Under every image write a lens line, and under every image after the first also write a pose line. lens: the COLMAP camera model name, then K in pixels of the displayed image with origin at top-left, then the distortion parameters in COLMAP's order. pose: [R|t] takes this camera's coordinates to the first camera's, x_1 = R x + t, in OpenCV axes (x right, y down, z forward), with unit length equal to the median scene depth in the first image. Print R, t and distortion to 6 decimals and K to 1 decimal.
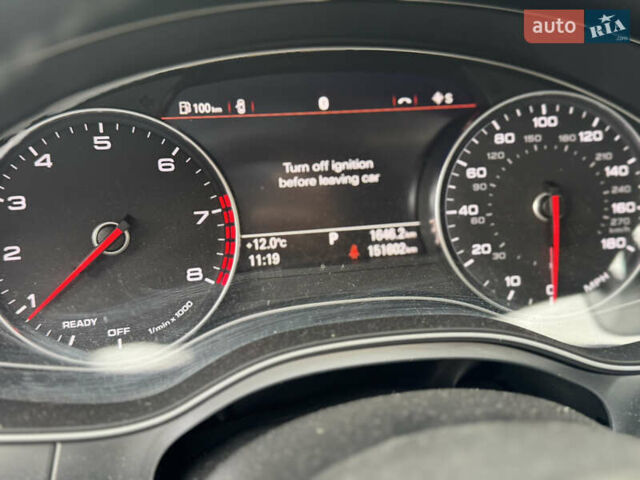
lens RADIAL K [[677.3, 0, 320.0], [0, 677.3, 240.0], [0, 0, 1]] dist [0.171463, -0.413460]
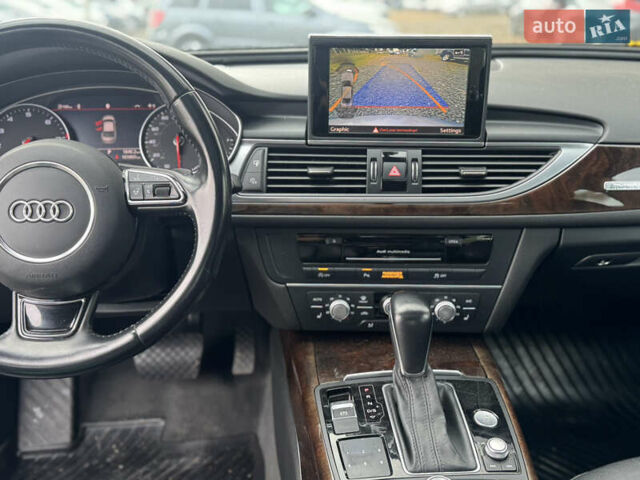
lens RADIAL K [[677.3, 0, 320.0], [0, 677.3, 240.0], [0, 0, 1]] dist [0.171463, -0.413460]
pose [[0.991179, 0.023183, -0.130485, 1.320212], [-0.039640, 0.991367, -0.124978, 0.709348], [0.126461, 0.129048, 0.983542, -1.729176]]
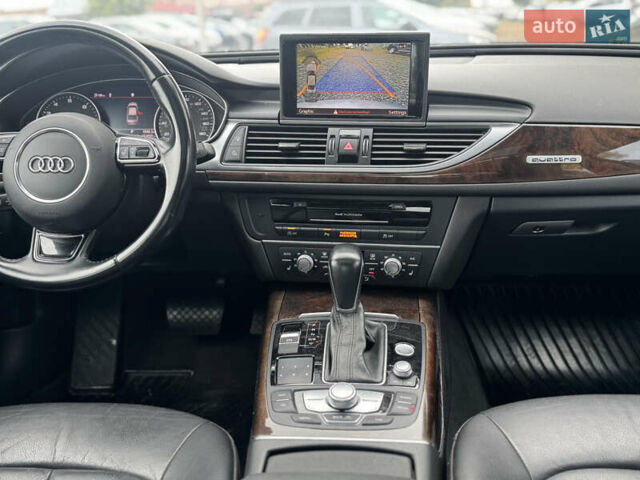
lens RADIAL K [[677.3, 0, 320.0], [0, 677.3, 240.0], [0, 0, 1]] dist [0.171463, -0.413460]
pose [[0.959217, 0.049224, -0.278352, 2.031331], [-0.089841, 0.986751, -0.135099, 0.971385], [0.268014, 0.154597, 0.950930, -2.096296]]
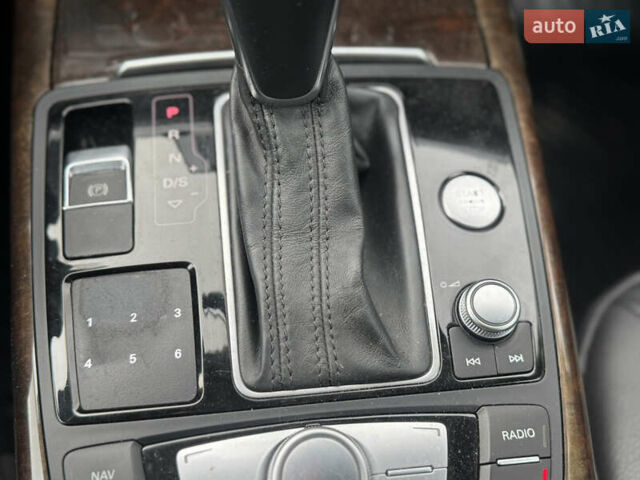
lens RADIAL K [[677.3, 0, 320.0], [0, 677.3, 240.0], [0, 0, 1]] dist [0.171463, -0.413460]
pose [[0.994895, 0.092030, -0.041404, 1.435975], [-0.058473, 0.860113, 0.506741, 0.593810], [0.082248, -0.501733, 0.861103, -0.042107]]
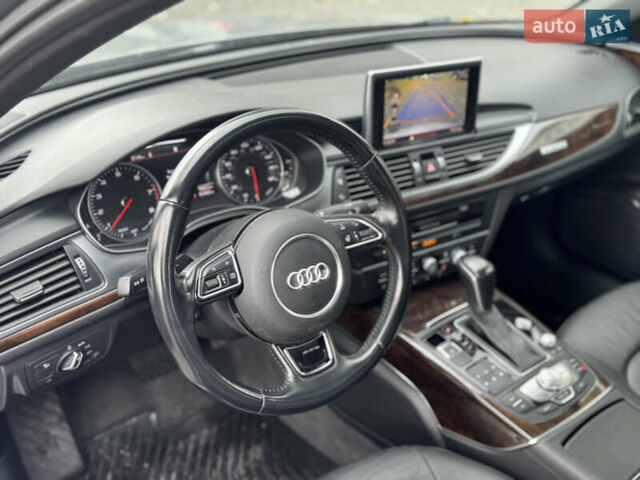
lens RADIAL K [[677.3, 0, 320.0], [0, 677.3, 240.0], [0, 0, 1]] dist [0.171463, -0.413460]
pose [[0.889216, -0.207514, 0.407717, -0.761005], [0.189837, 0.978228, 0.083856, 0.064141], [-0.416242, 0.002834, 0.909250, -2.071545]]
